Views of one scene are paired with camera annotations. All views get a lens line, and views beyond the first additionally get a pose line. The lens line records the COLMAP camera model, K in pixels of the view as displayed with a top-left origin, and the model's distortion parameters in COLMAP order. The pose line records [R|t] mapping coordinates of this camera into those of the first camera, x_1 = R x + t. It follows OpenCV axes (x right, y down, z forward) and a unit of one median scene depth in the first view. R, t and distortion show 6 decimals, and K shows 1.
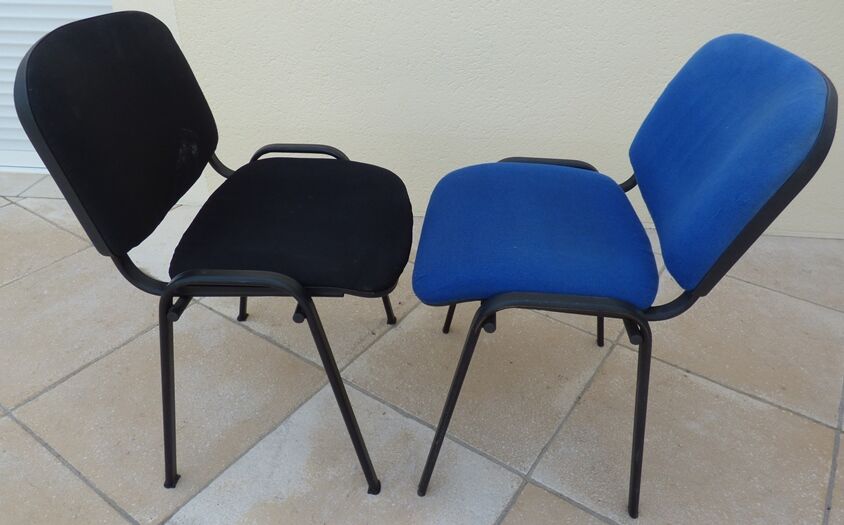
lens RADIAL K [[628.0, 0, 421.9], [0, 628.0, 260.5], [0, 0, 1]] dist [0.005438, -0.012077]
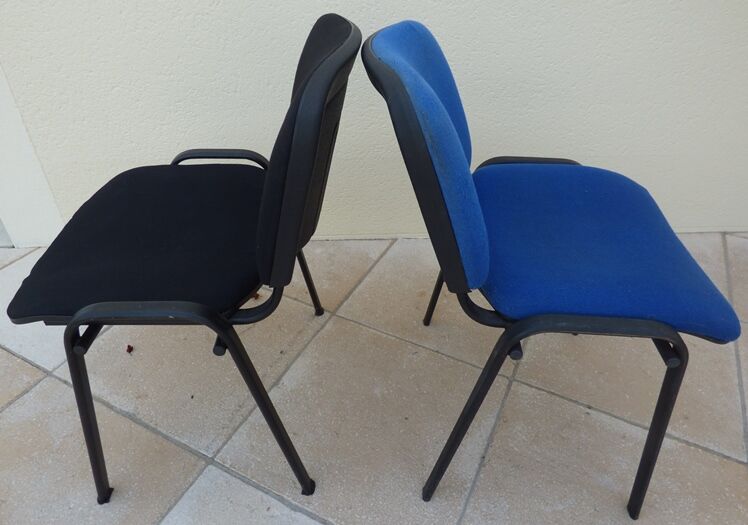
lens RADIAL K [[522.2, 0, 372.3], [0, 522.2, 266.9], [0, 0, 1]] dist [-0.010764, 0.001270]
pose [[0.990968, -0.084741, 0.103928, 0.034098], [0.076615, 0.993859, 0.079834, -0.128792], [-0.110055, -0.071151, 0.991376, 0.279790]]
